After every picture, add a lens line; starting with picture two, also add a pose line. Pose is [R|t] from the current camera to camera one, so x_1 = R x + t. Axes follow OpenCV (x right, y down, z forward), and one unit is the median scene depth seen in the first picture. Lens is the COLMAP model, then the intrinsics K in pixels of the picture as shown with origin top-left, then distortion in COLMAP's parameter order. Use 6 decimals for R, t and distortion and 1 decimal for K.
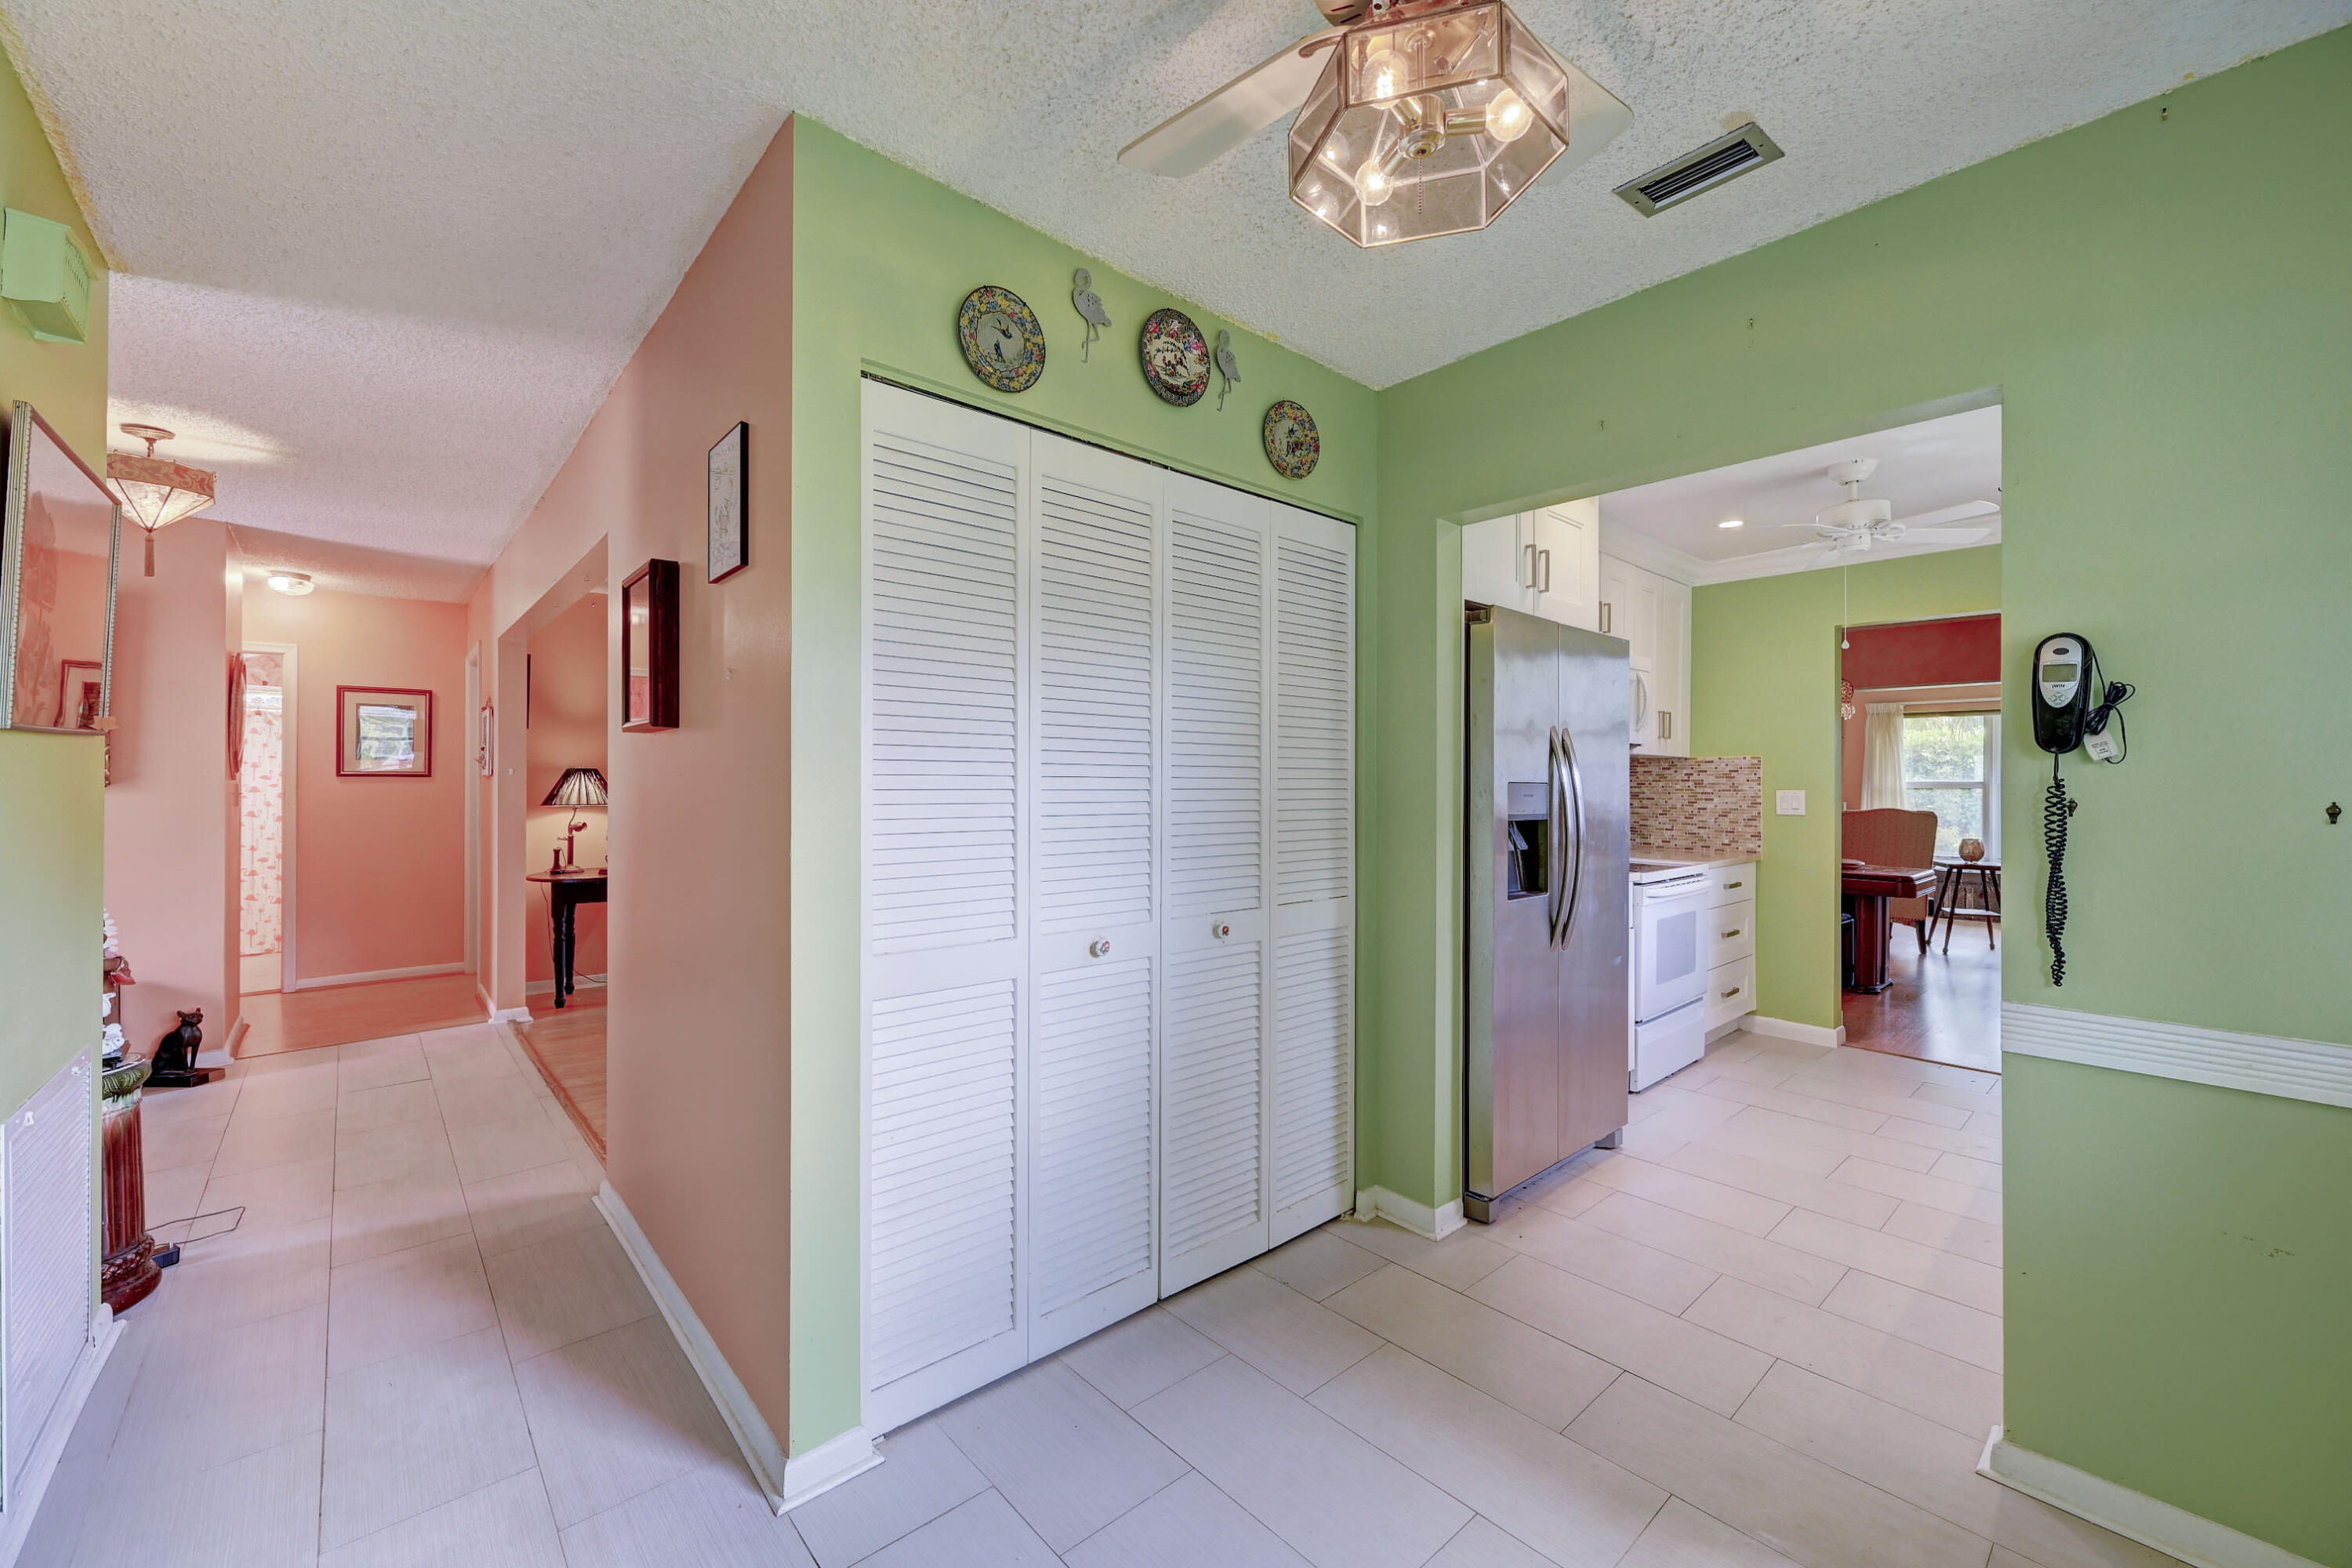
lens RADIAL K [[925.7, 0, 1174.2], [0, 925.7, 778.5], [0, 0, 1]] dist [-0.000561, 0.000080]
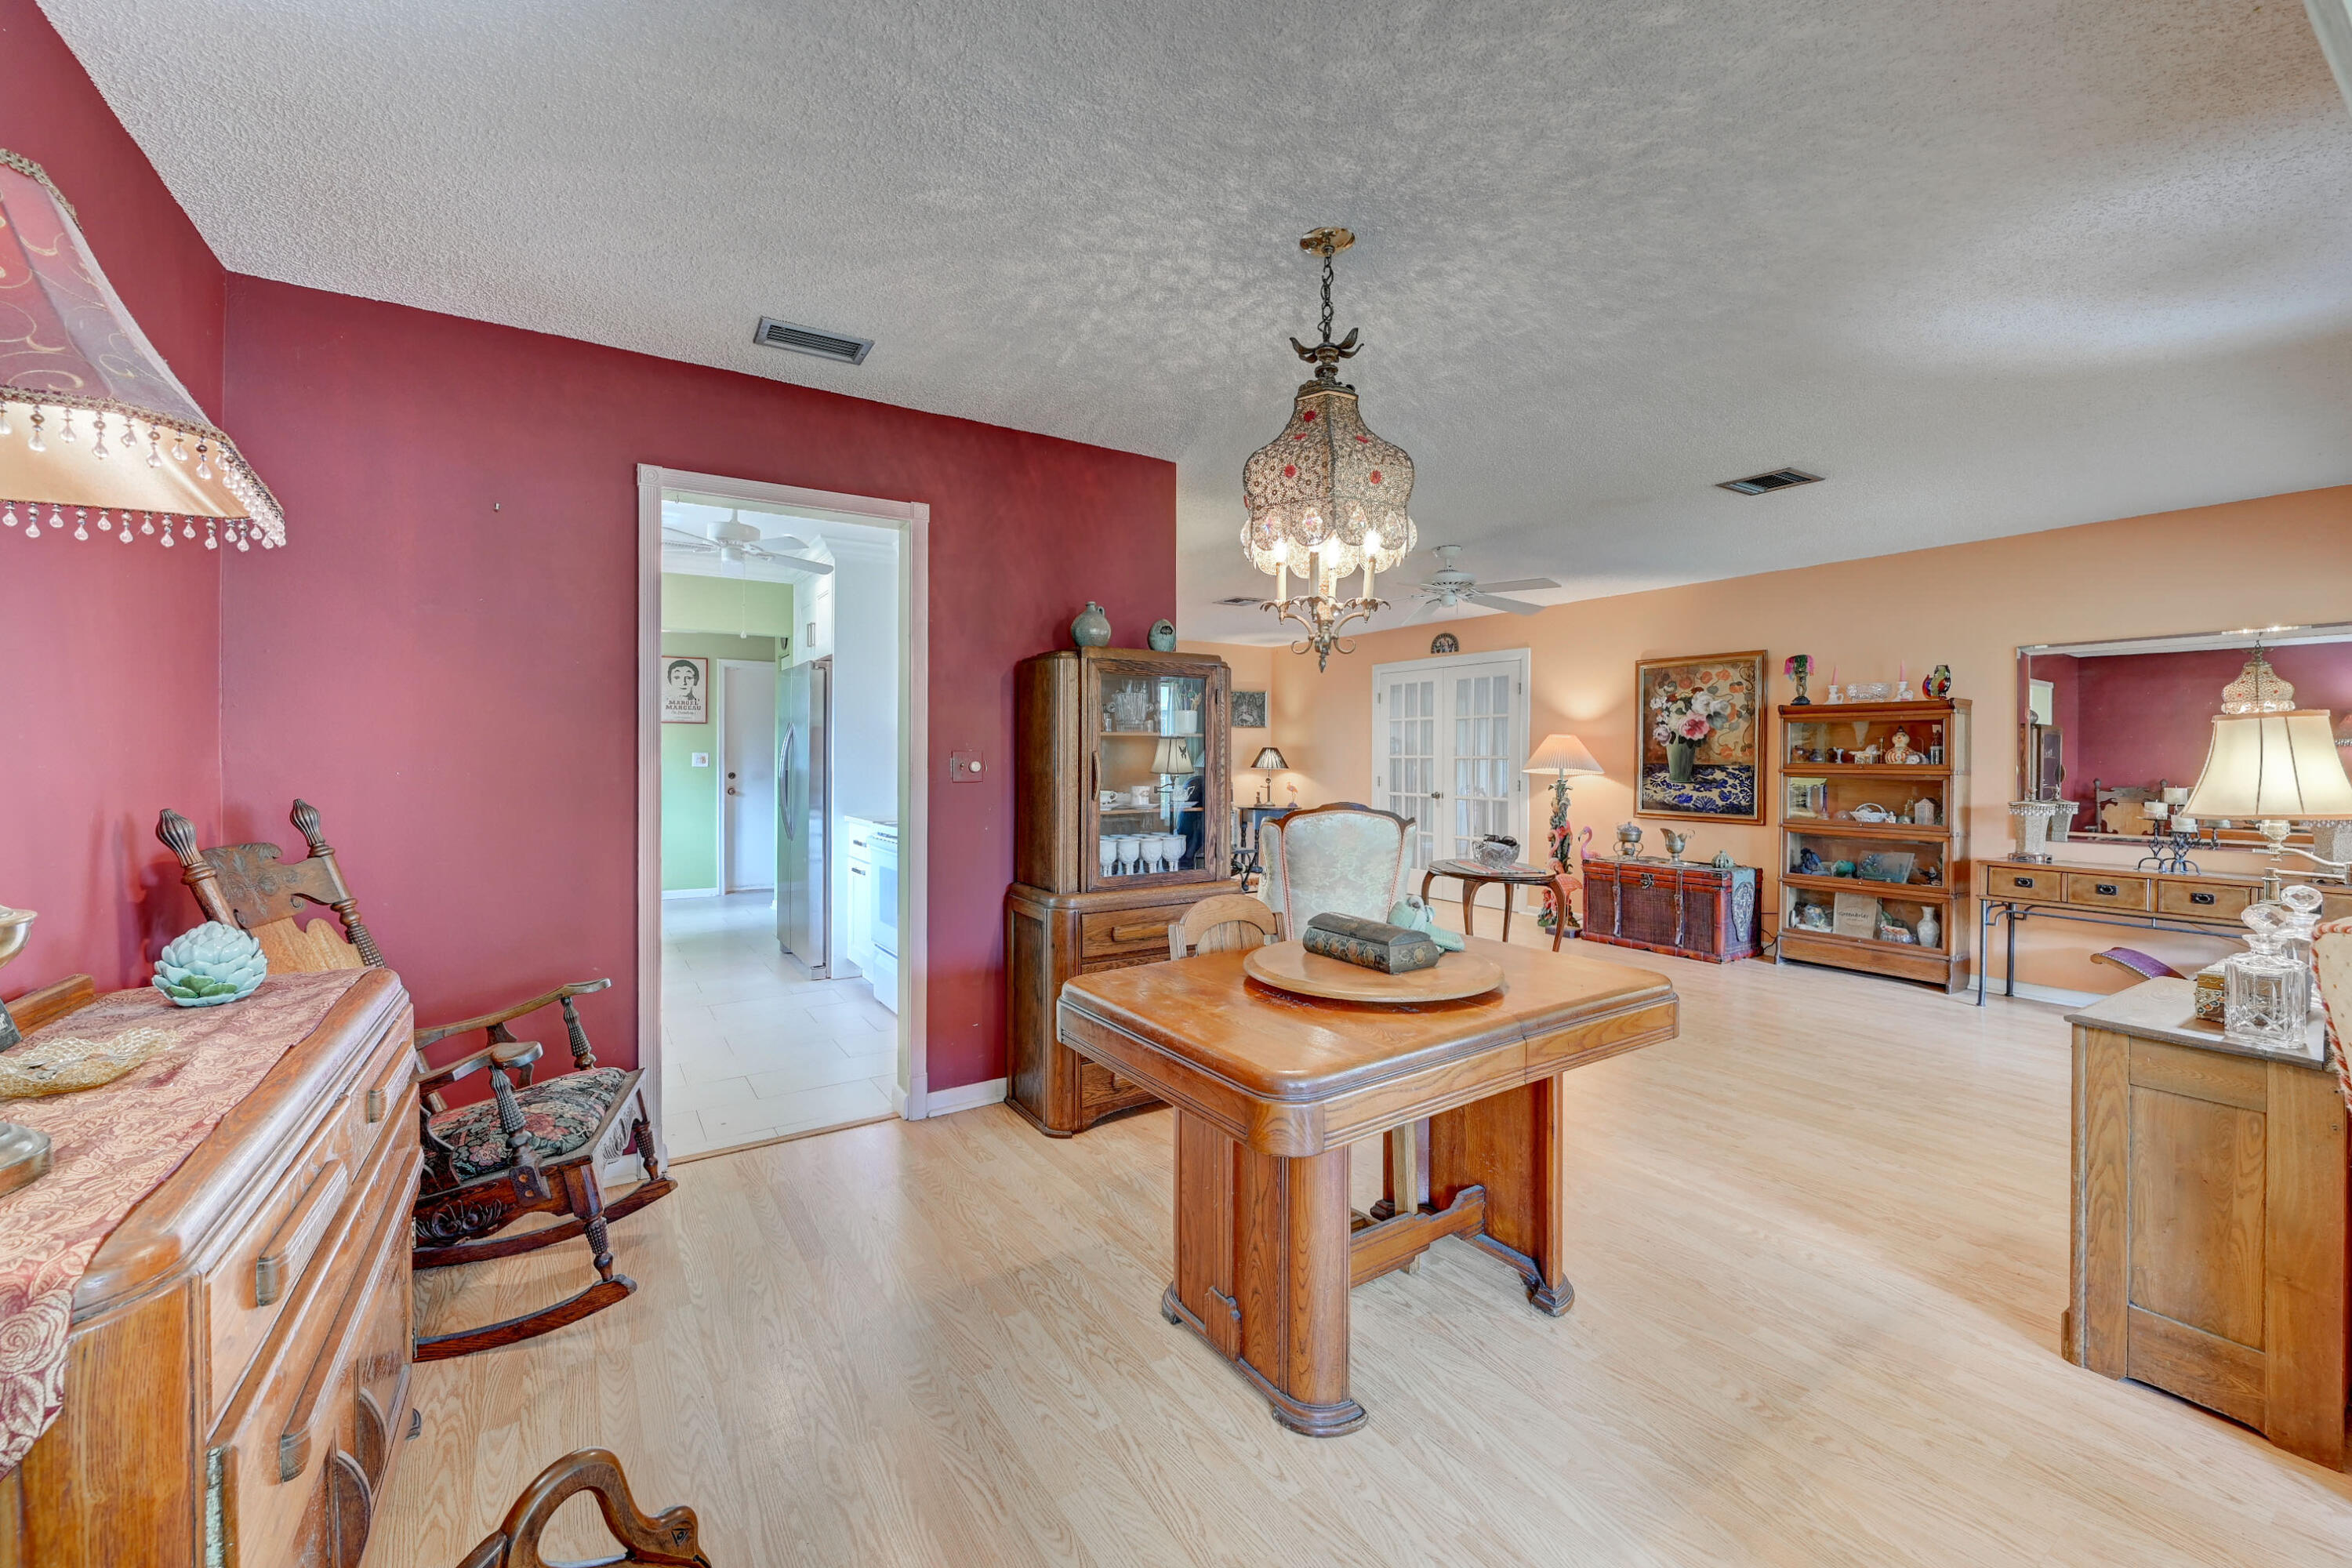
lens RADIAL K [[925.7, 0, 1174.2], [0, 925.7, 778.5], [0, 0, 1]] dist [-0.000561, 0.000080]
pose [[-0.149841, 0.020958, -0.988488, 1.273983], [0.001449, 0.999779, 0.020978, 0.011446], [0.988709, 0.001710, -0.149838, 1.199811]]
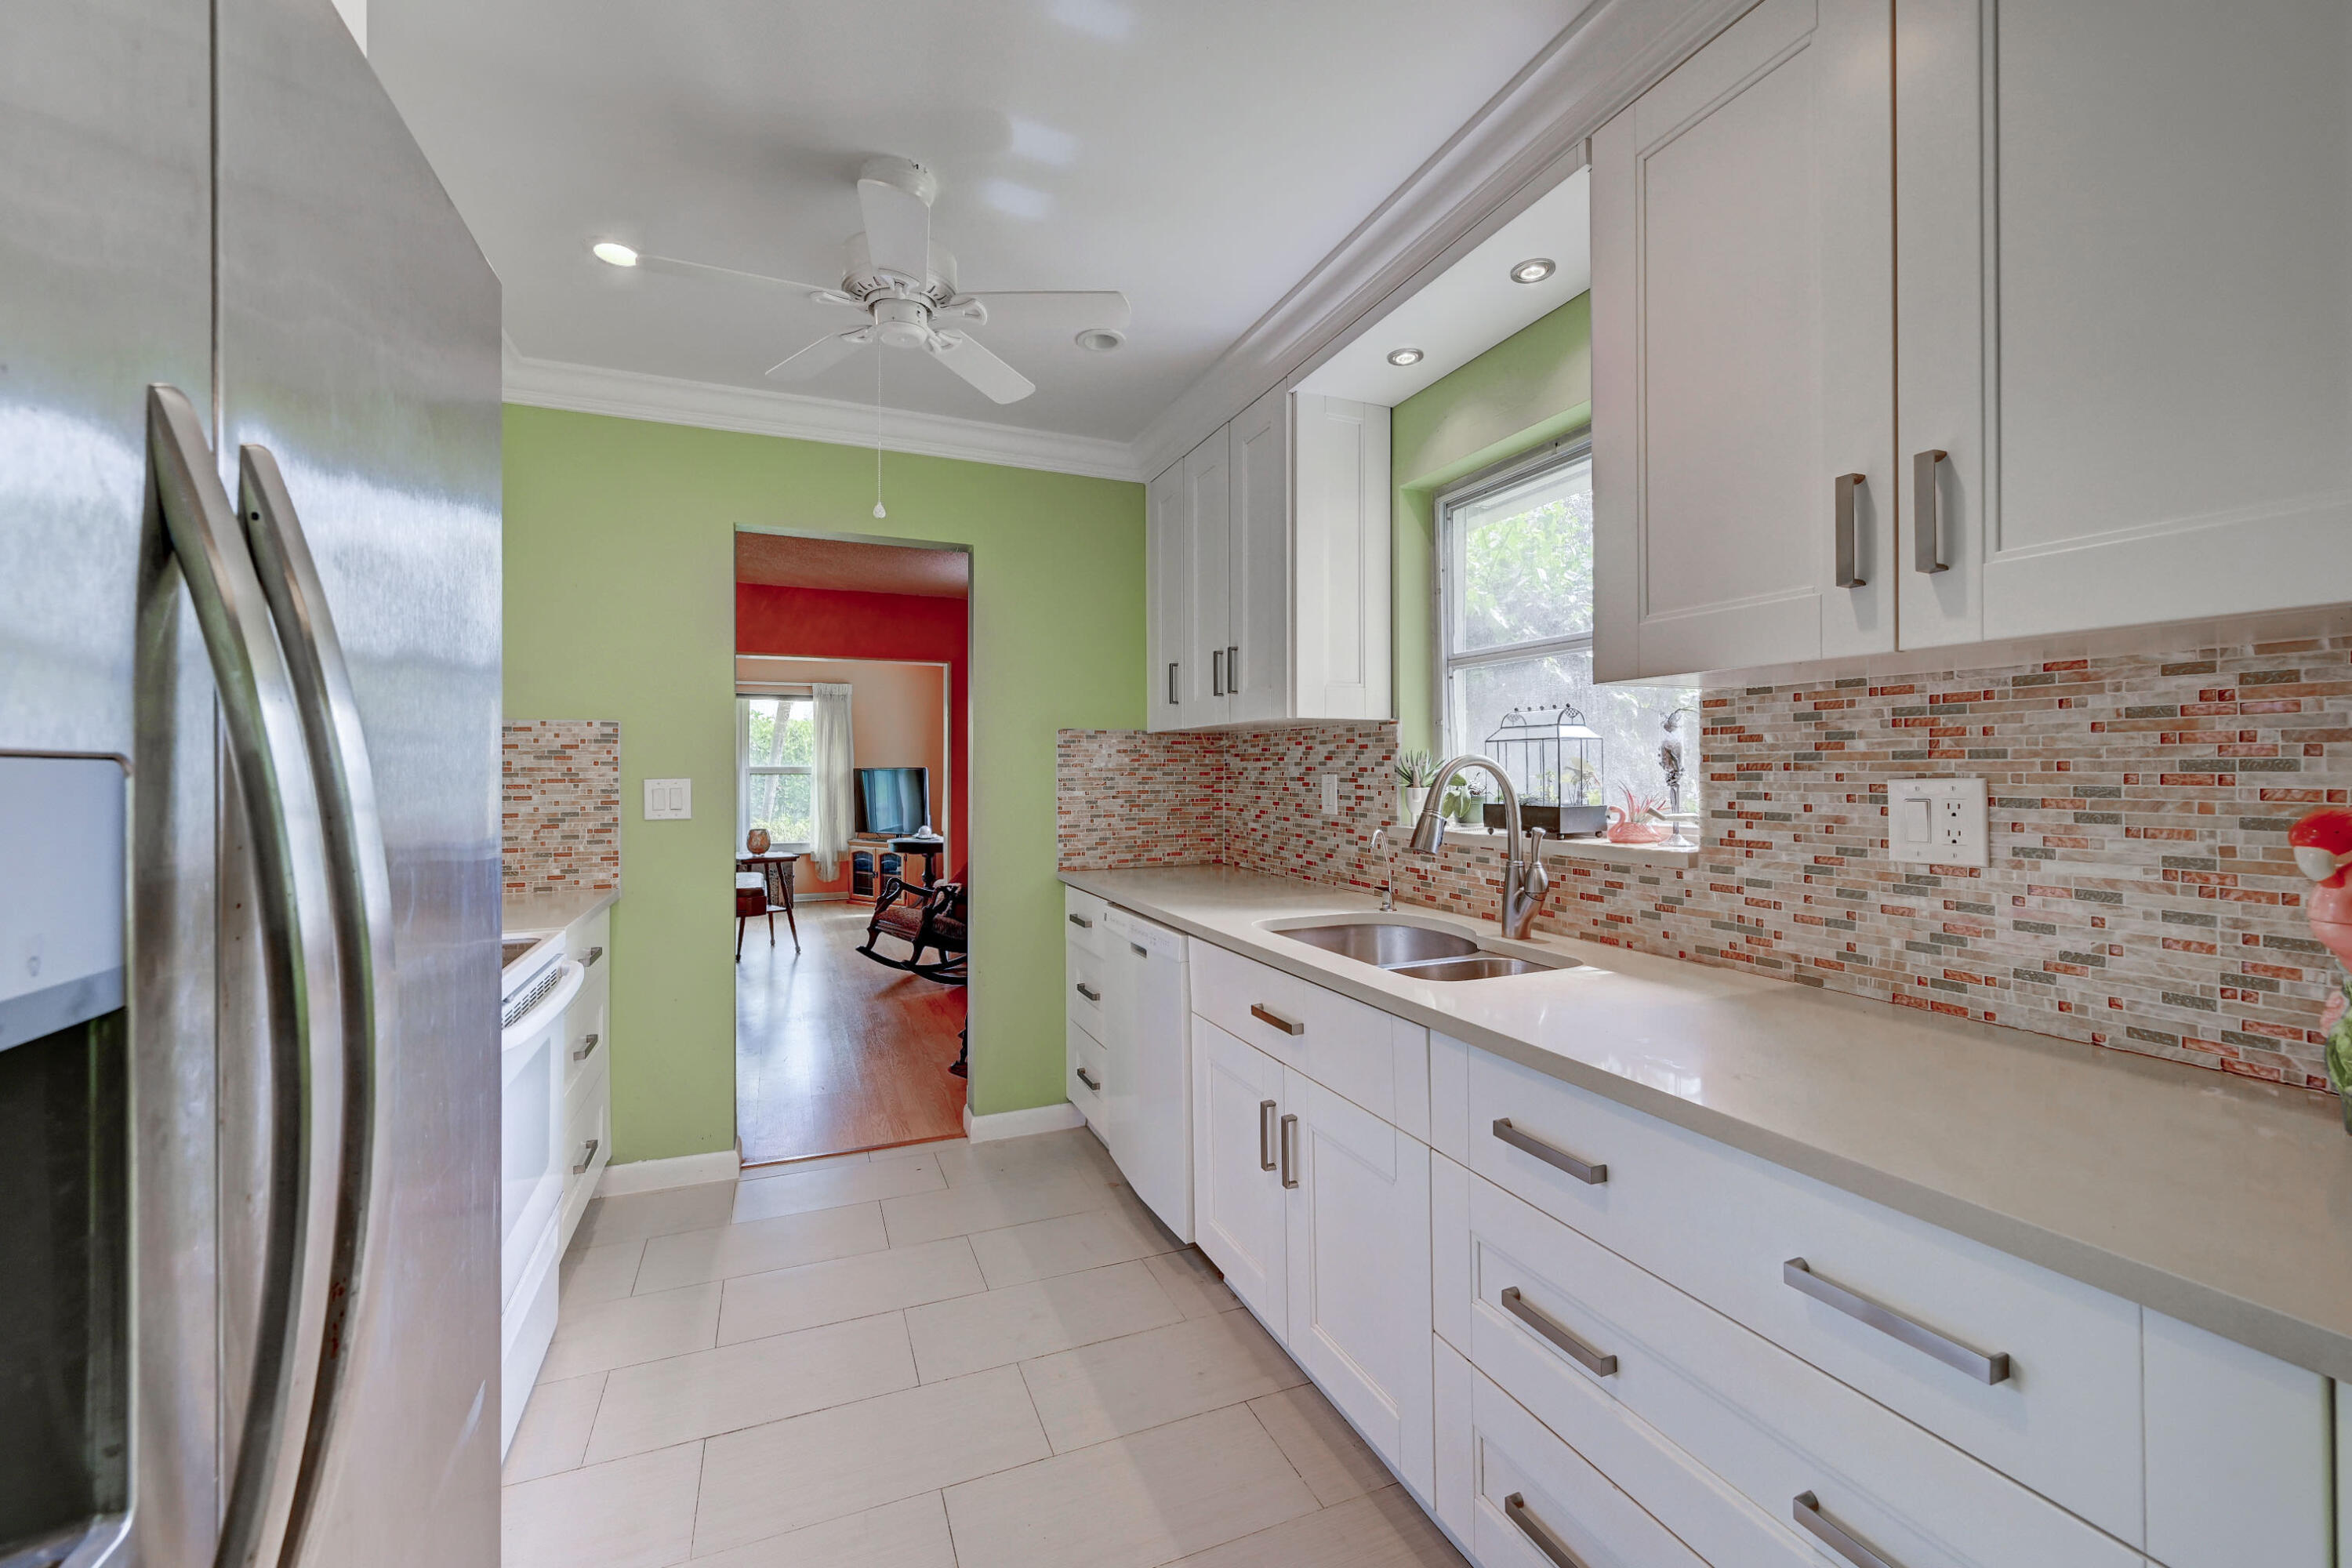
lens RADIAL K [[932.7, 0, 1170.8], [0, 932.7, 767.8], [0, 0, 1]] dist [-0.000598, -0.000026]
pose [[0.327230, -0.001831, 0.944943, 0.179988], [-0.000594, 0.999998, 0.002143, 0.003519], [-0.944945, -0.001263, 0.327228, 0.450167]]
